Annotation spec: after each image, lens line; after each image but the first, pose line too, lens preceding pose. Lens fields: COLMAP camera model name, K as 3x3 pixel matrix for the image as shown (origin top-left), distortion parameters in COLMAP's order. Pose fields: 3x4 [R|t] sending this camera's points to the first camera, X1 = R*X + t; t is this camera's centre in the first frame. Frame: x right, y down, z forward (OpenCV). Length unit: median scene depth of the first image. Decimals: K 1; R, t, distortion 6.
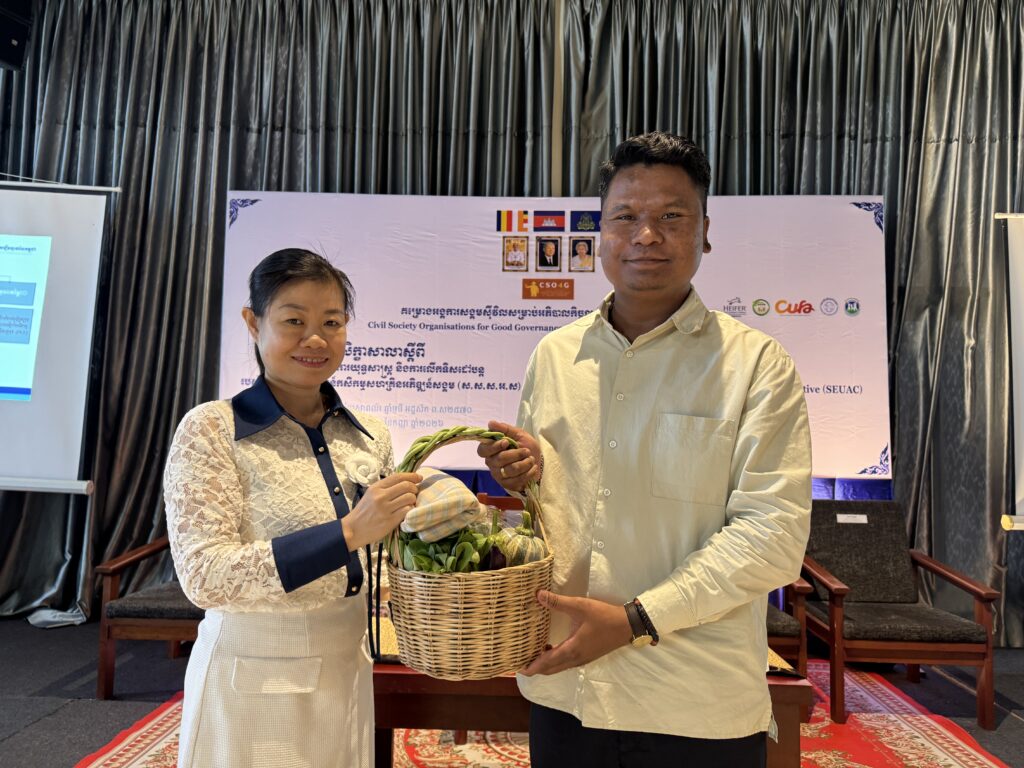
lens RADIAL K [[721.4, 0, 512.0], [0, 721.4, 384.0], [0, 0, 1]] dist [0.091450, -0.113503]
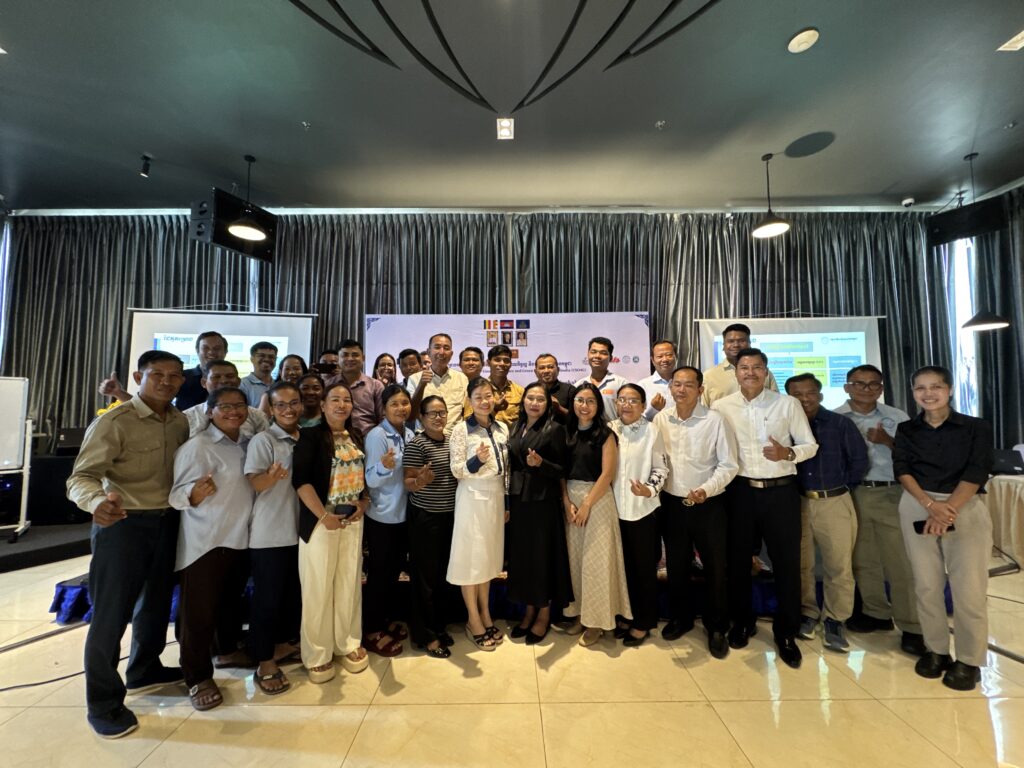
lens RADIAL K [[413.5, 0, 509.1], [0, 413.5, 377.2], [0, 0, 1]] dist [-0.000029, 0.000077]
pose [[0.998977, -0.025420, 0.037391, 0.005104], [0.025184, 0.999660, 0.006778, -0.066509], [-0.037550, -0.005829, 0.999278, -0.309342]]
